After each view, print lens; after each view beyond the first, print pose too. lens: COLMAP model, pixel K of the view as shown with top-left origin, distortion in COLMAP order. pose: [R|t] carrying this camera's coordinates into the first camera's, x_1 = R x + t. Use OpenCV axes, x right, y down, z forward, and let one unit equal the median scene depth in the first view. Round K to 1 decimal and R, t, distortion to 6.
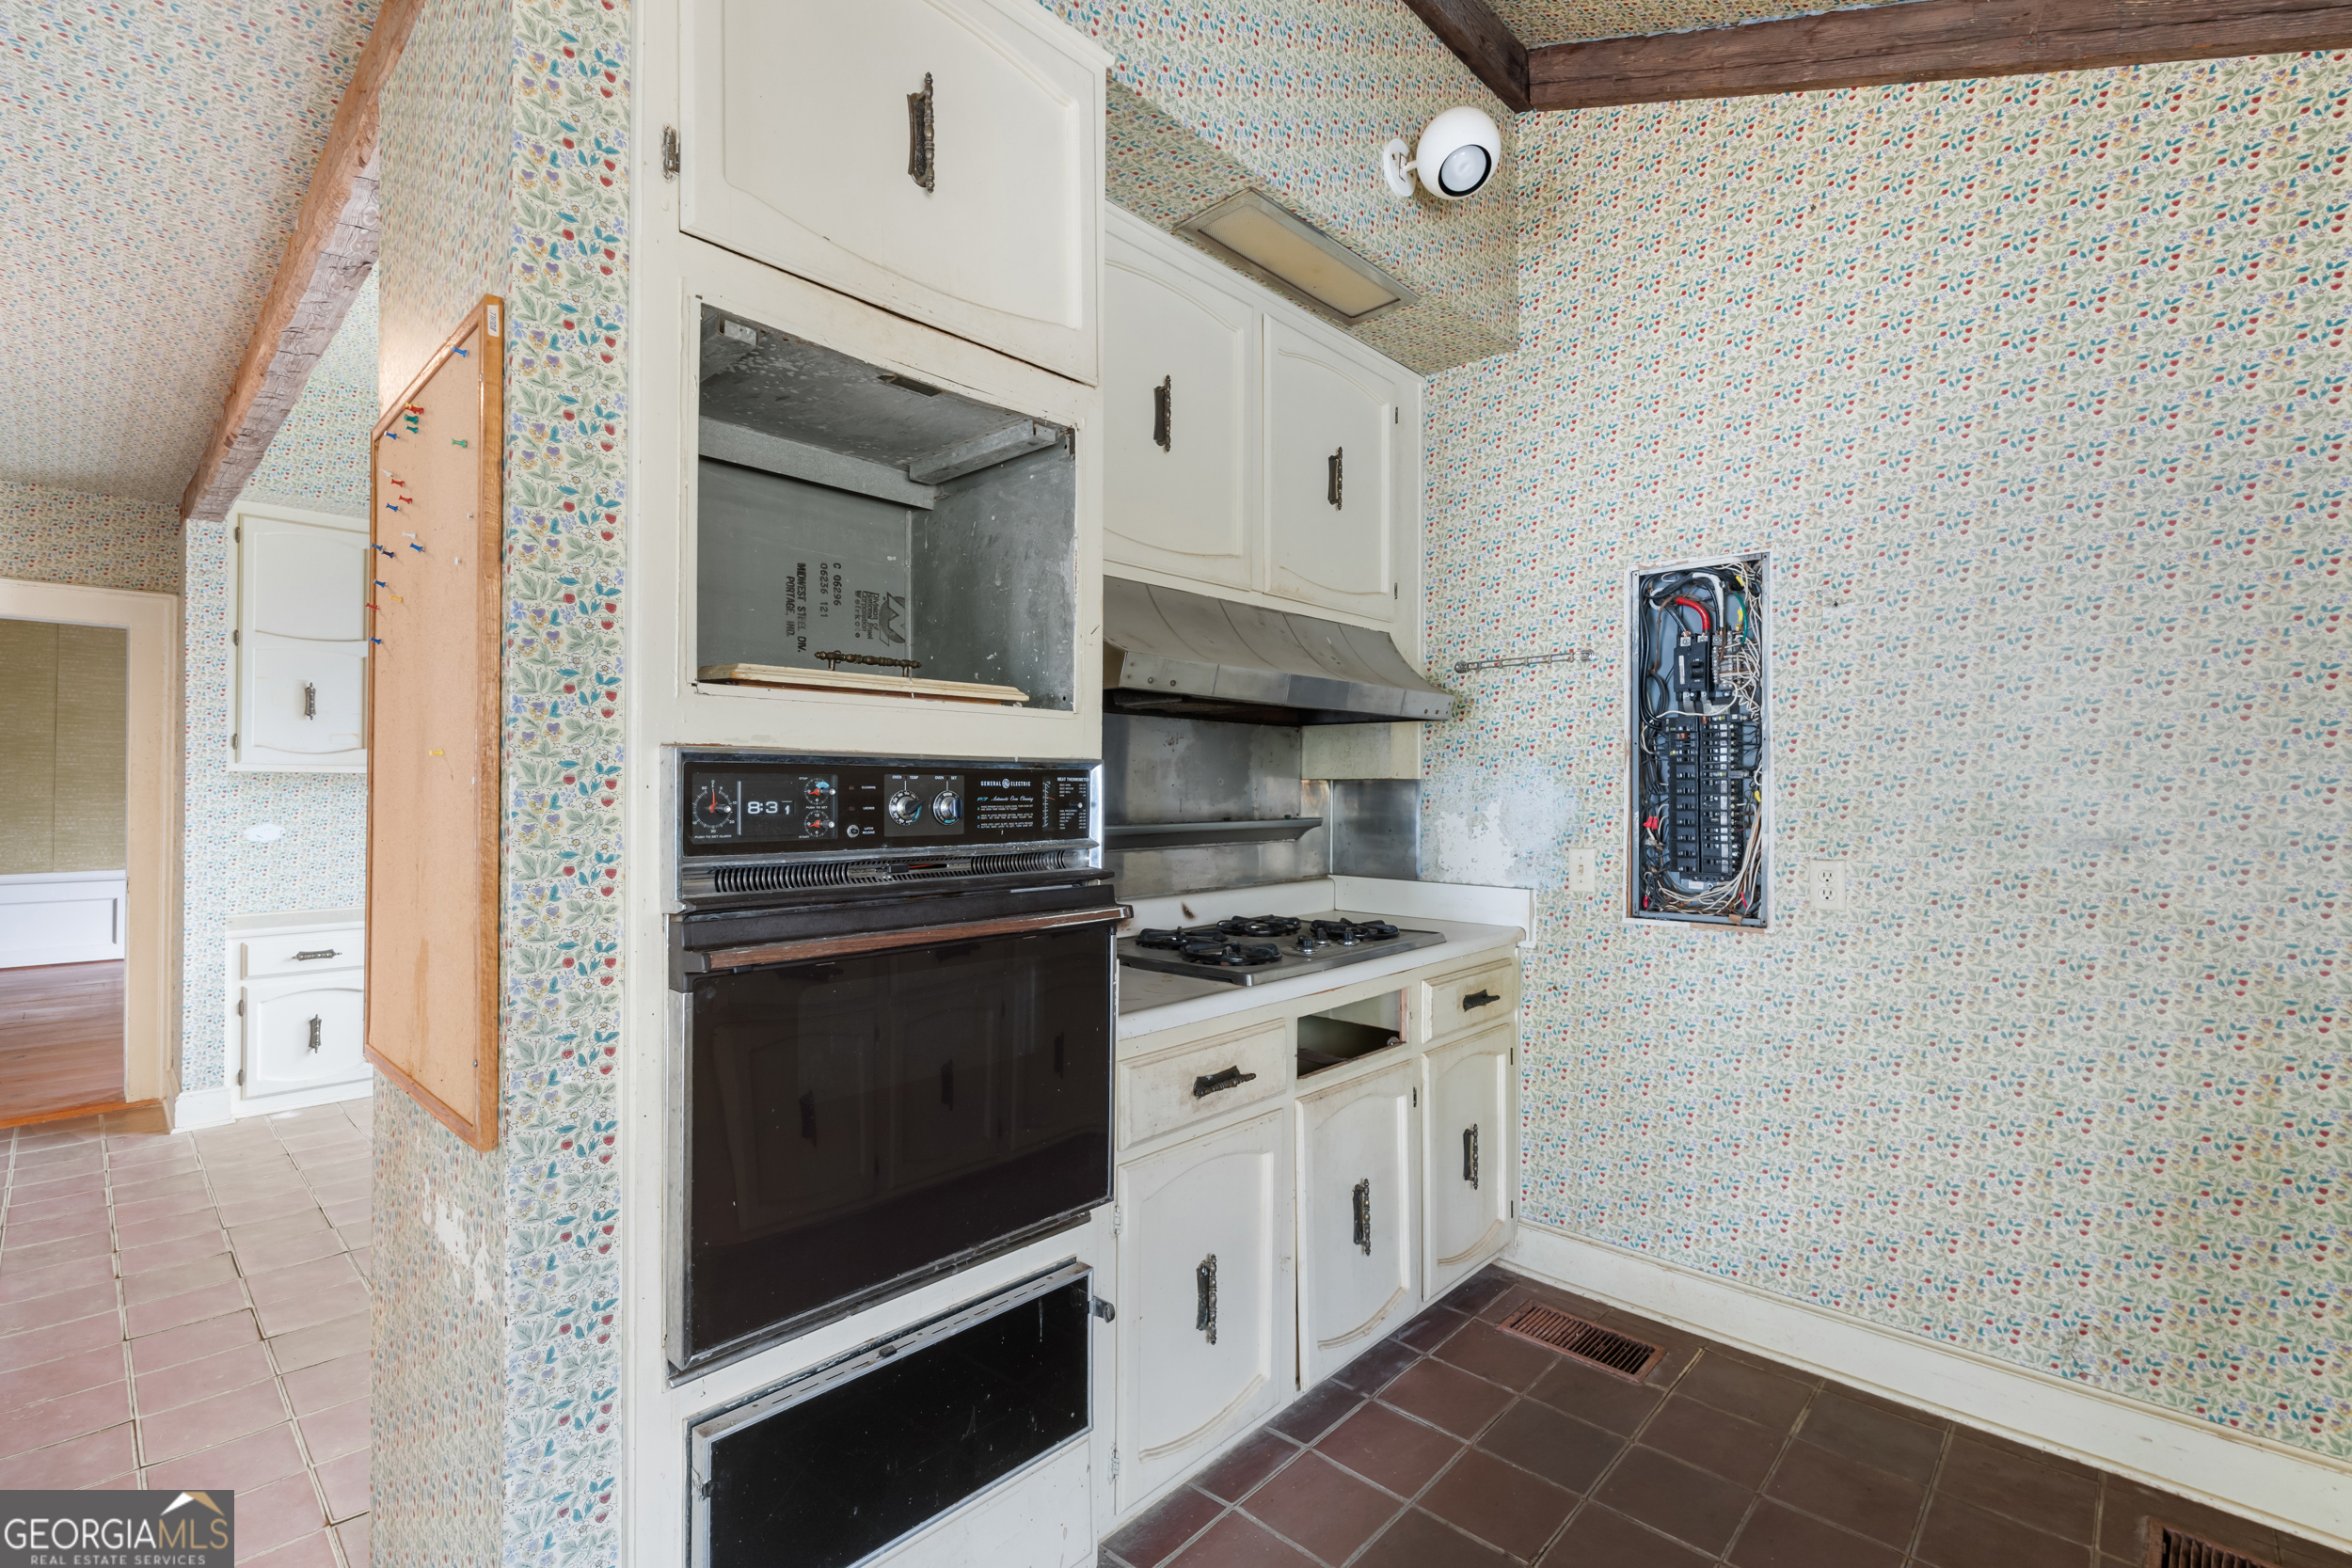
lens RADIAL K [[1053.2, 0, 1167.1], [0, 1053.2, 779.7], [0, 0, 1]] dist [-0.006793, 0.000921]
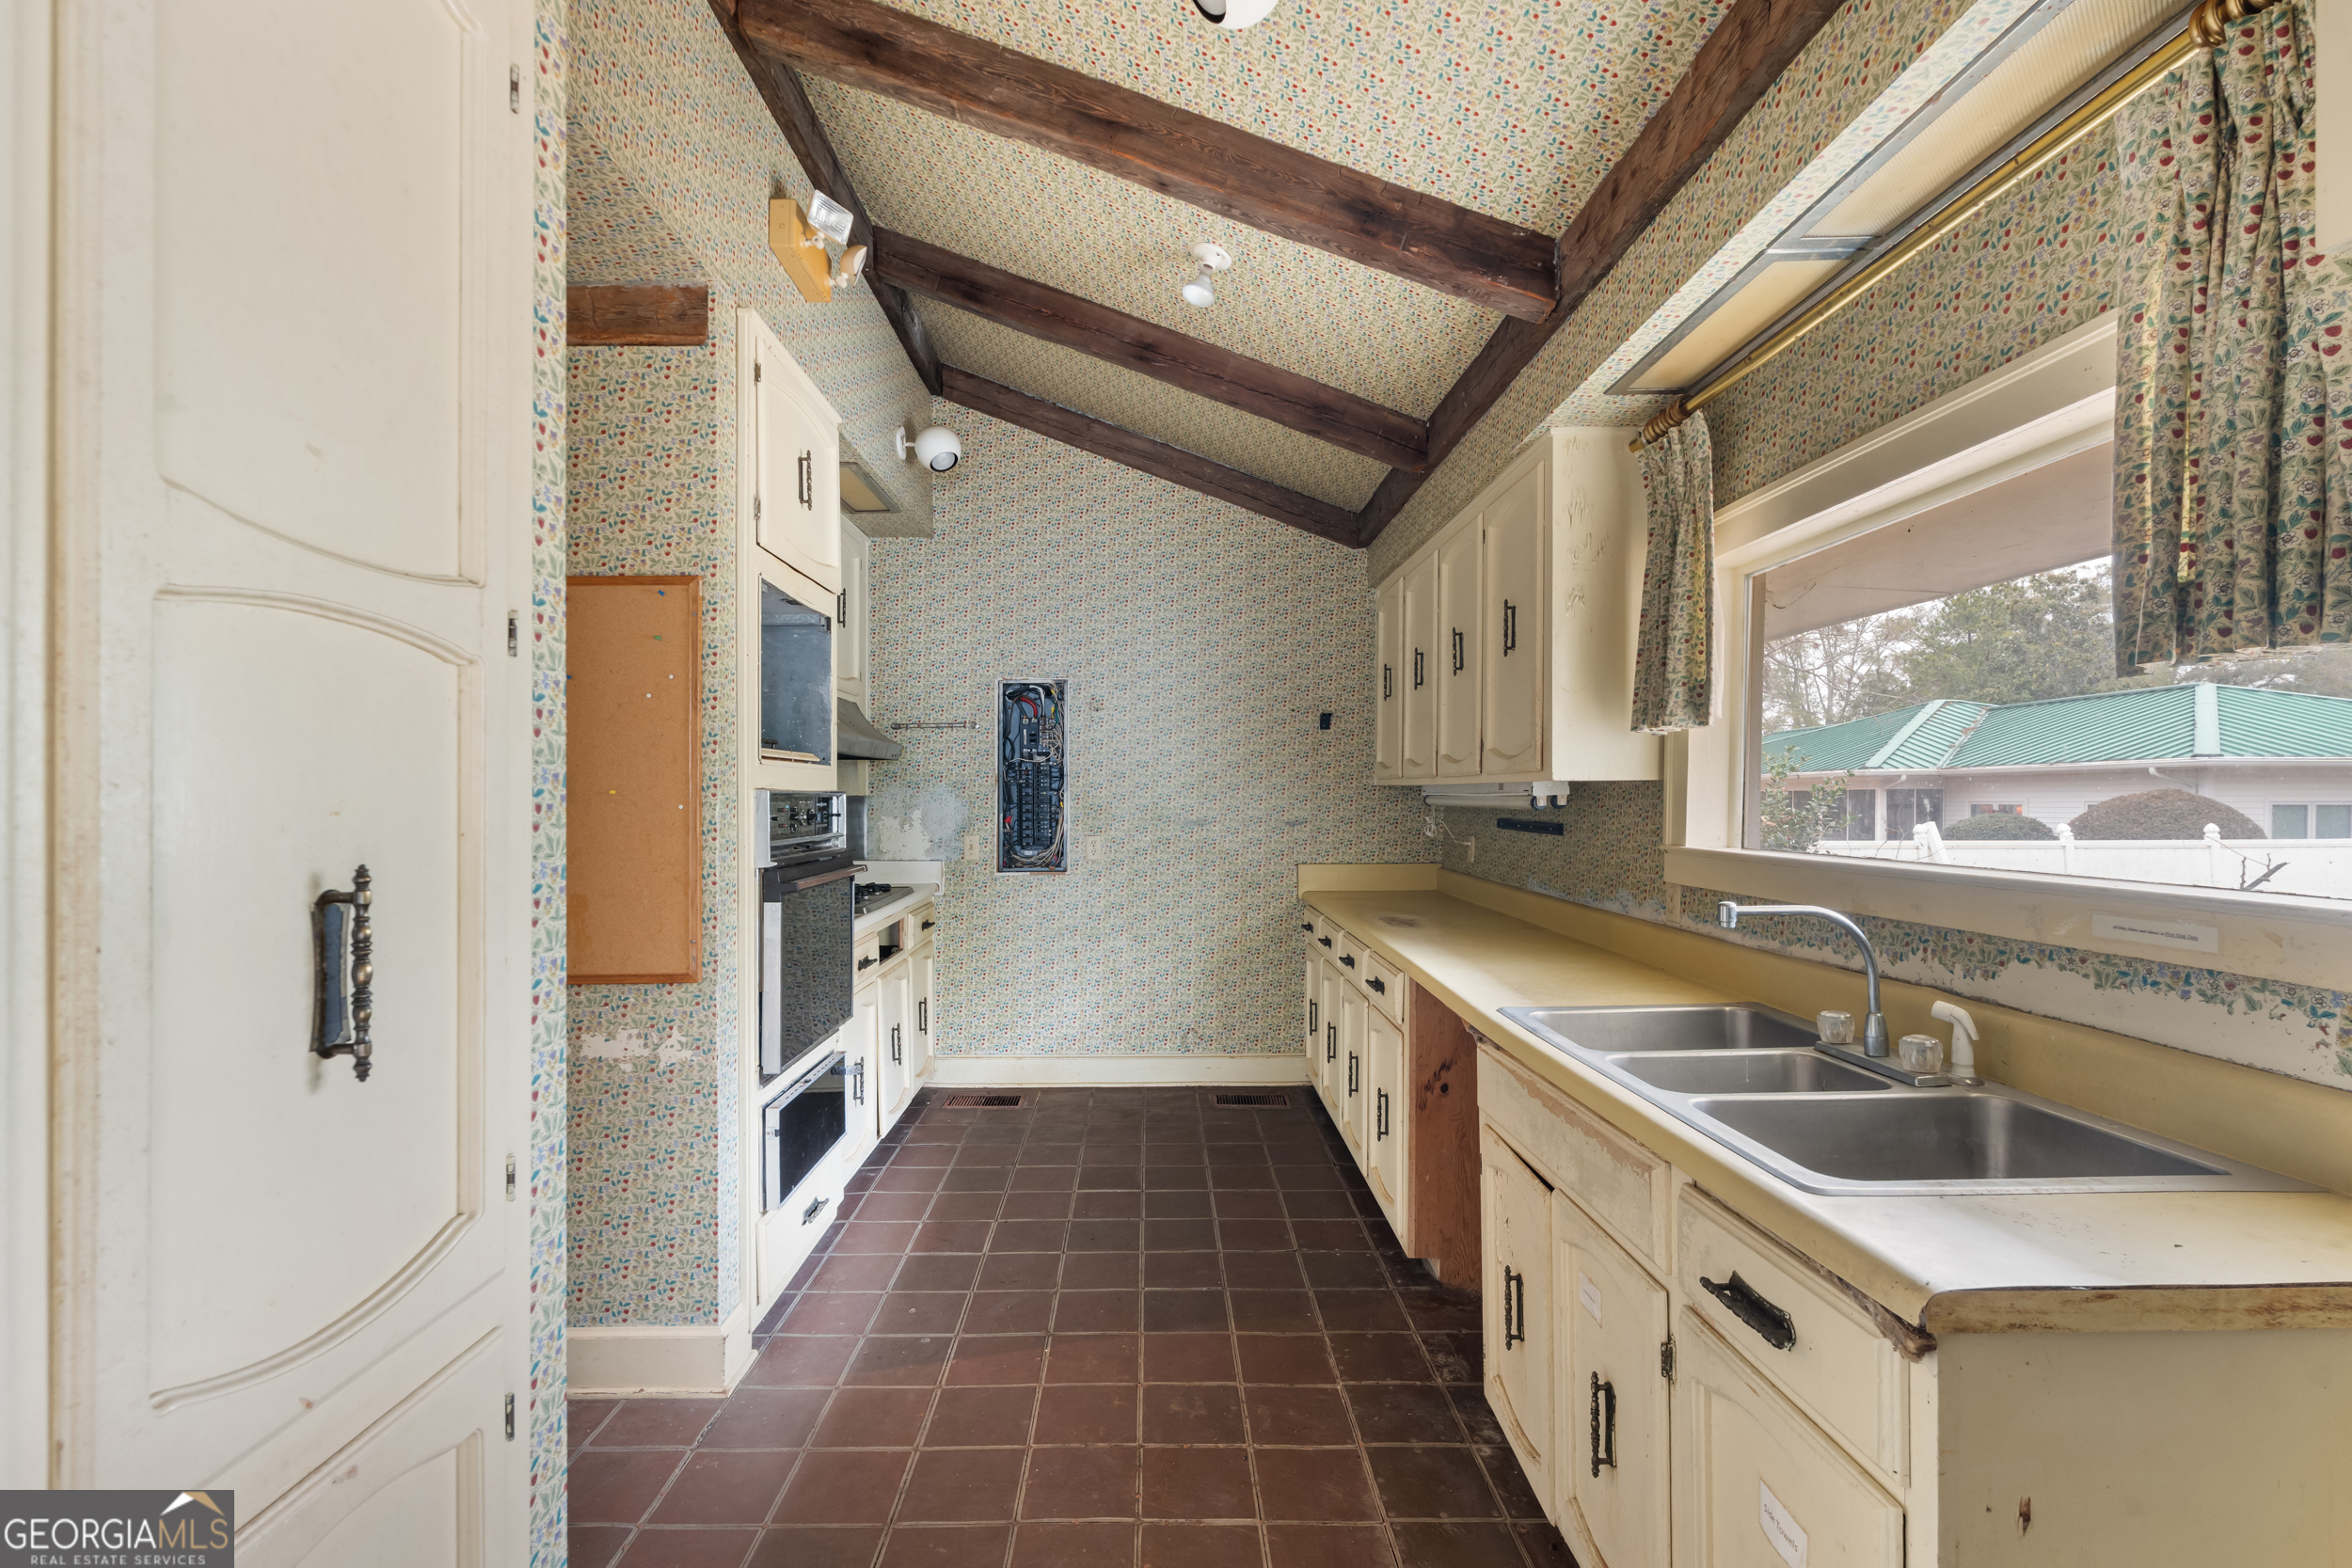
lens RADIAL K [[1053.2, 0, 1173.2], [0, 1053.2, 818.9], [0, 0, 1]] dist [-0.006793, 0.000921]
pose [[0.712626, -0.023415, 0.701153, -0.651044], [-0.000703, 0.999418, 0.034091, -0.024011], [-0.701544, -0.024787, 0.712195, -0.528853]]
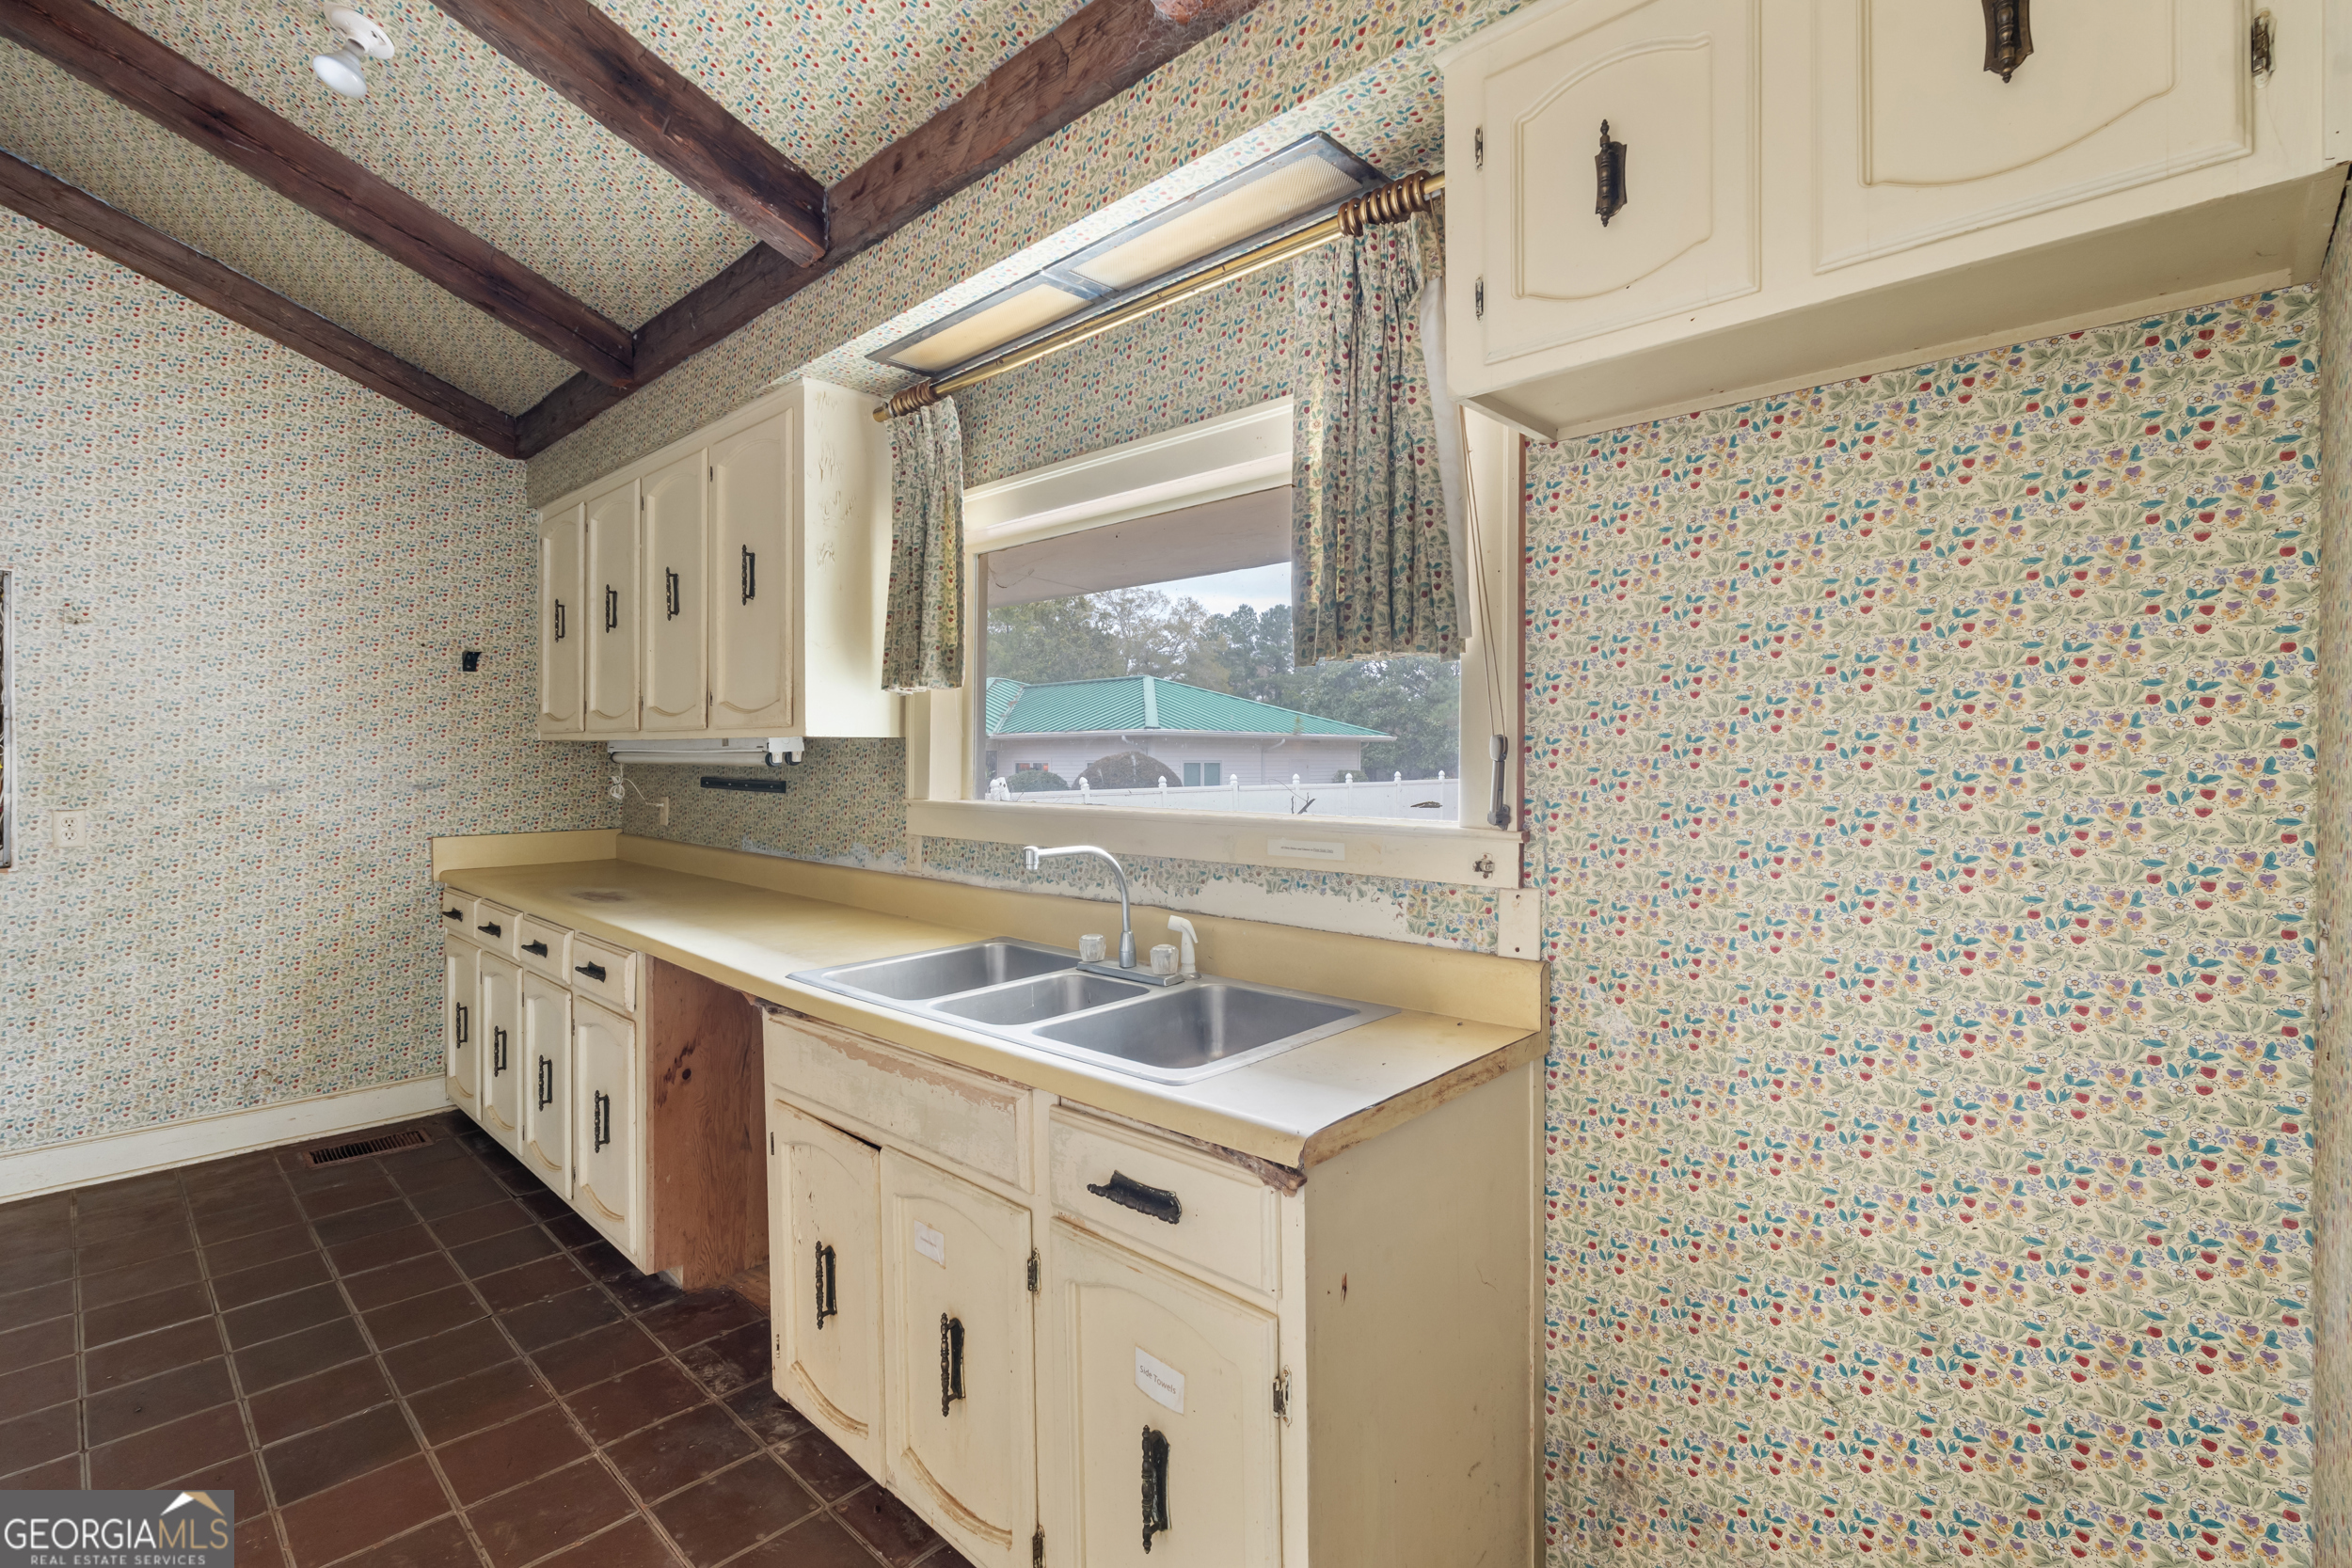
lens RADIAL K [[1053.2, 0, 1153.6], [0, 1053.2, 771.2], [0, 0, 1]] dist [-0.006793, 0.000921]
pose [[-0.001314, -0.021423, 0.999770, -0.677260], [-0.011937, 0.999700, 0.021406, -0.018412], [-0.999928, -0.011906, -0.001569, -0.372174]]
